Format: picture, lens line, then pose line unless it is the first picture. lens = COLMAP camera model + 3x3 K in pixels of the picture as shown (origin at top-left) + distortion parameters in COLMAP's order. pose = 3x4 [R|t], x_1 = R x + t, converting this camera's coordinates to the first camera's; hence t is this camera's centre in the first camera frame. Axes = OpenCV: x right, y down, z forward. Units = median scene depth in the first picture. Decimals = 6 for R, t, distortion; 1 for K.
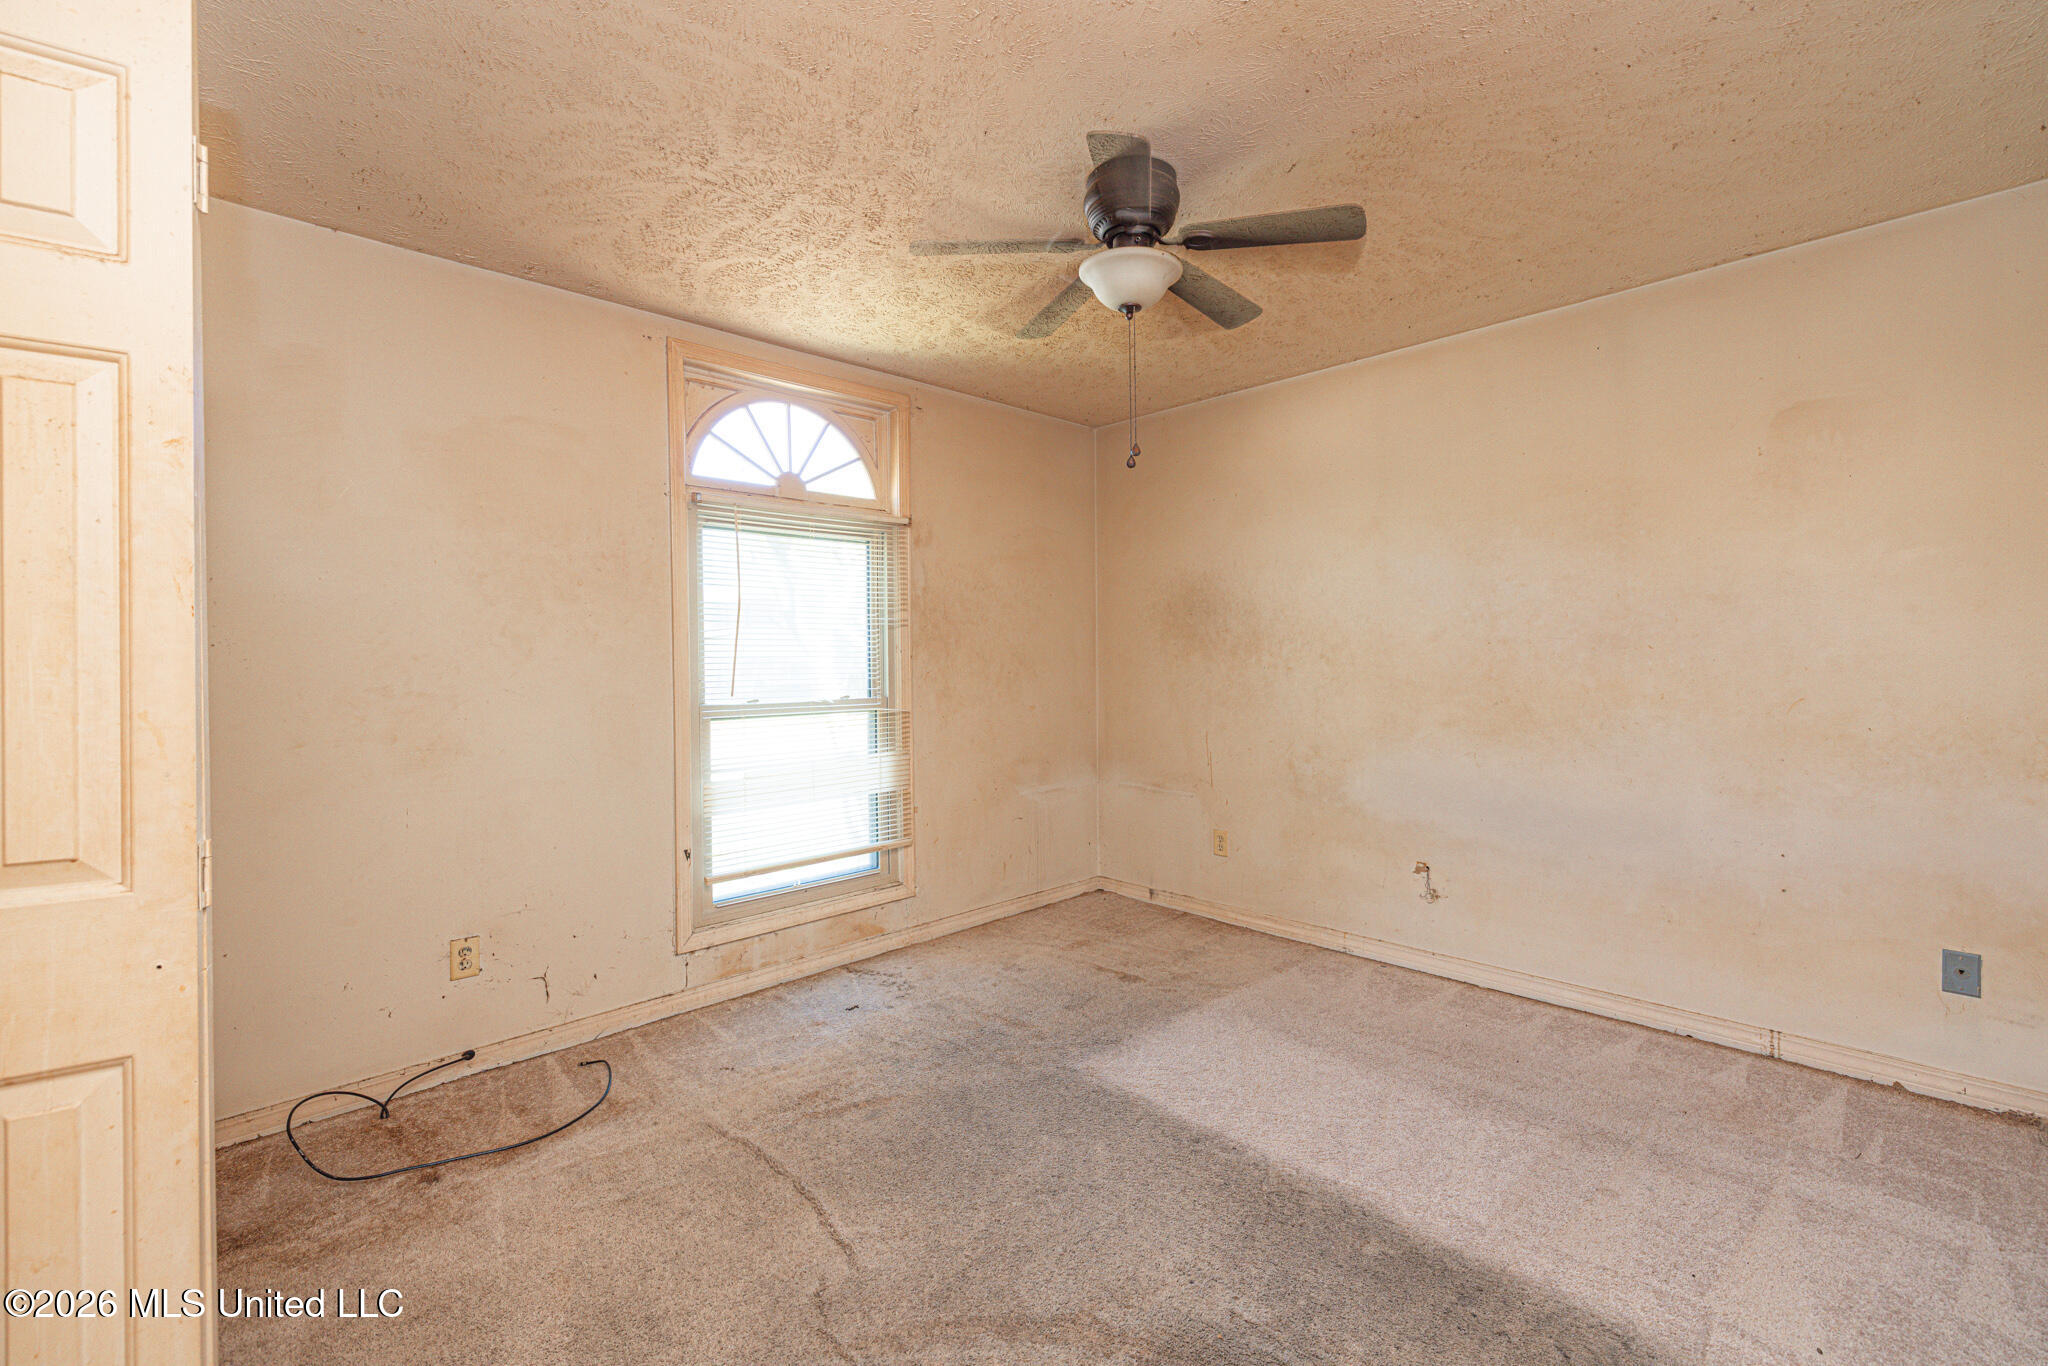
lens RADIAL K [[851.5, 0, 1025.1], [0, 851.5, 674.4], [0, 0, 1]] dist [-0.000255, 0.000301]
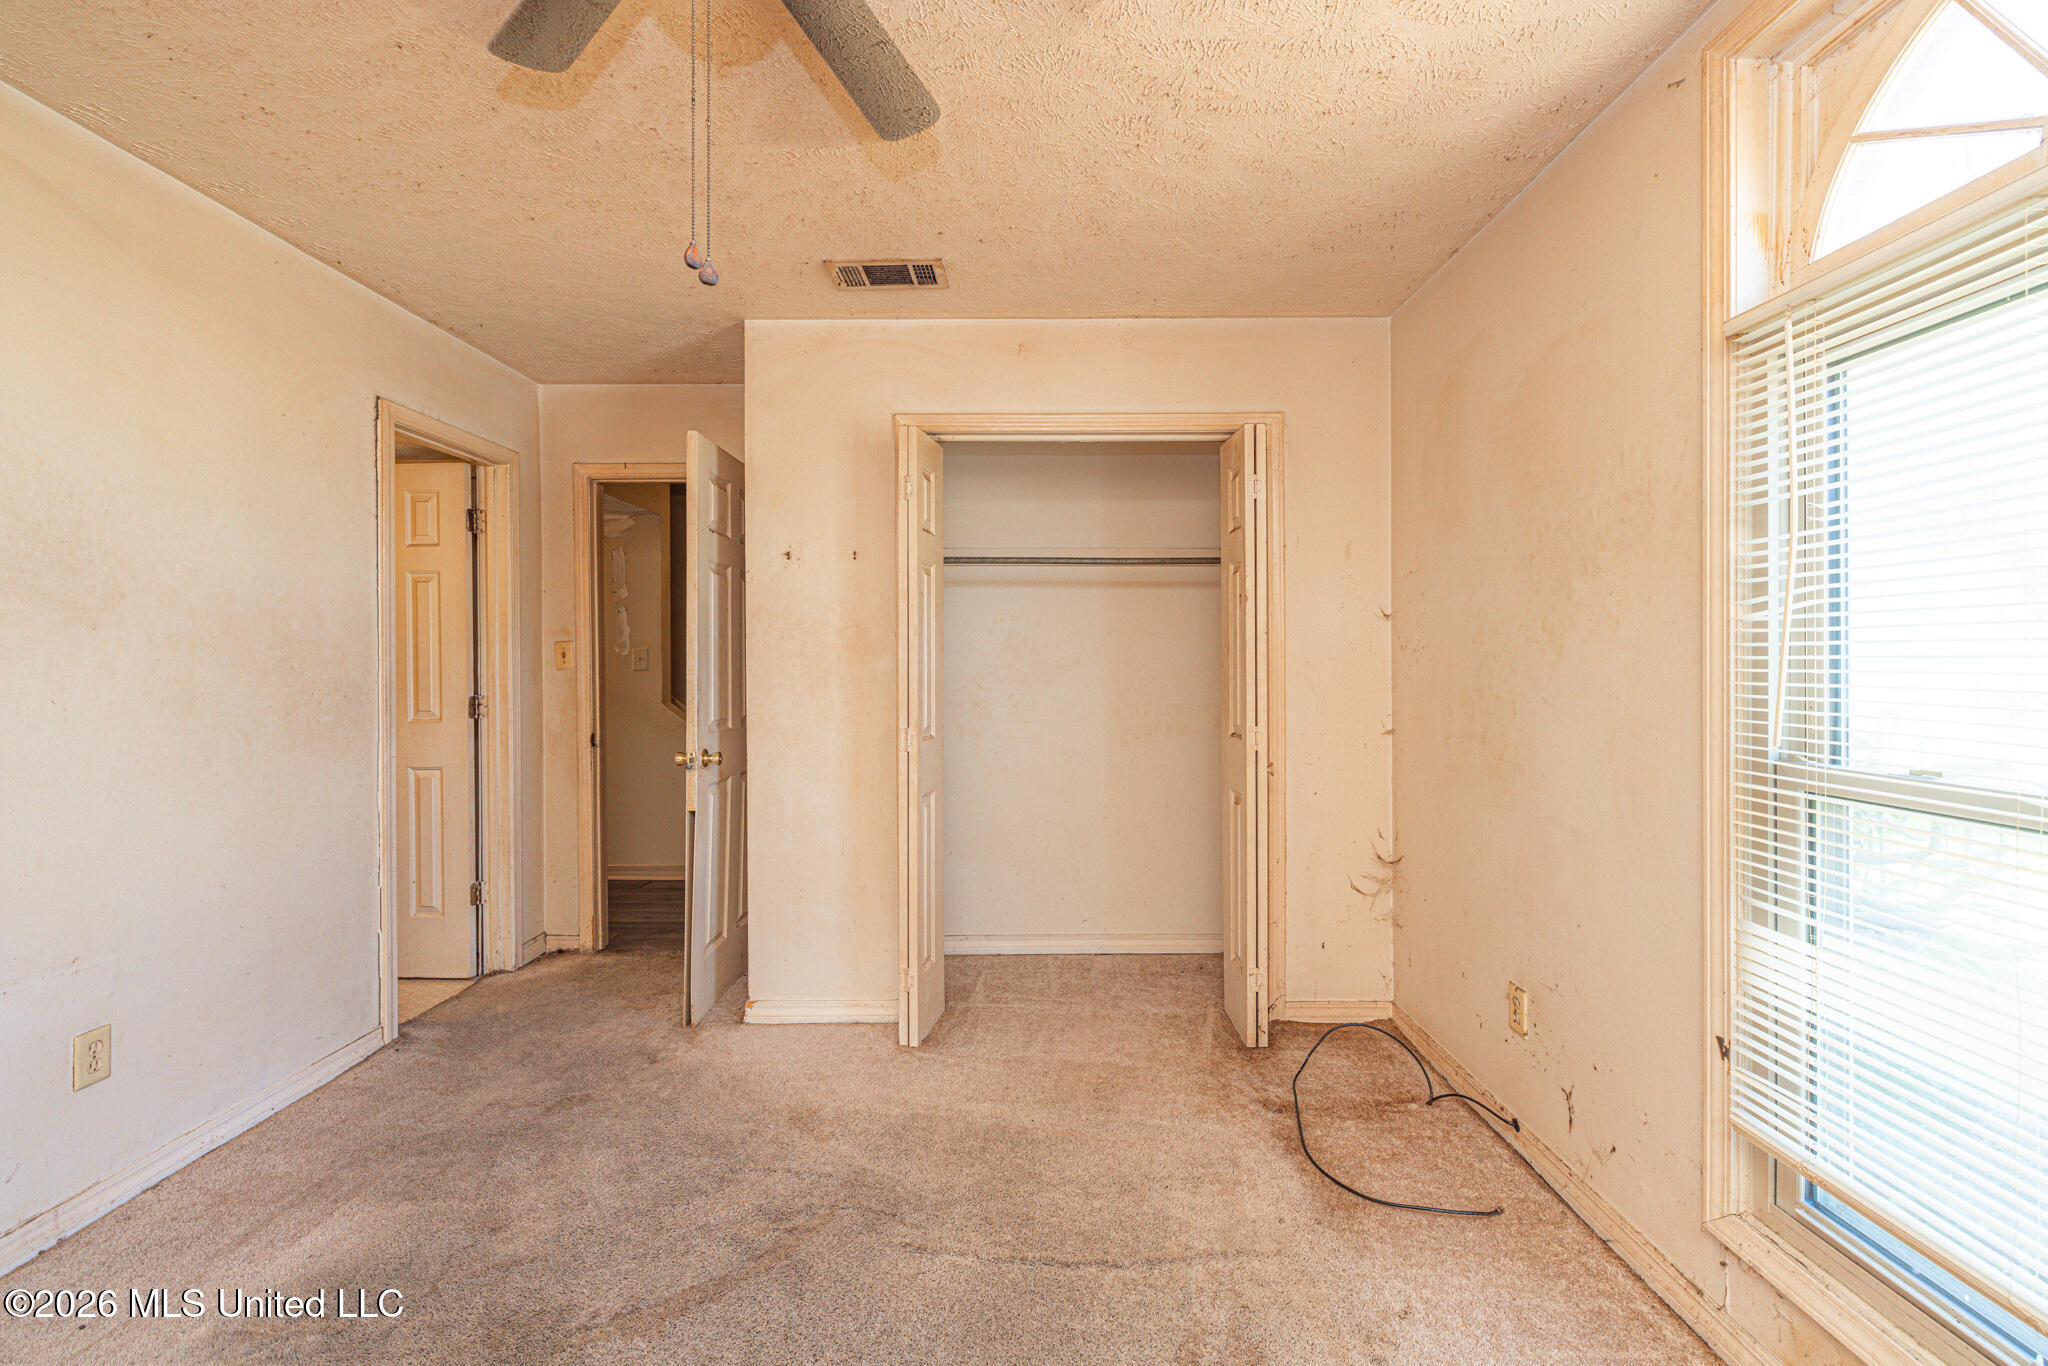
lens RADIAL K [[851.5, 0, 1025.1], [0, 851.5, 674.4], [0, 0, 1]] dist [-0.000255, 0.000301]
pose [[-0.707206, 0.016308, -0.706819, 0.302621], [-0.018585, 0.998960, 0.041644, -0.031125], [0.706763, 0.042587, -0.706168, 1.328601]]
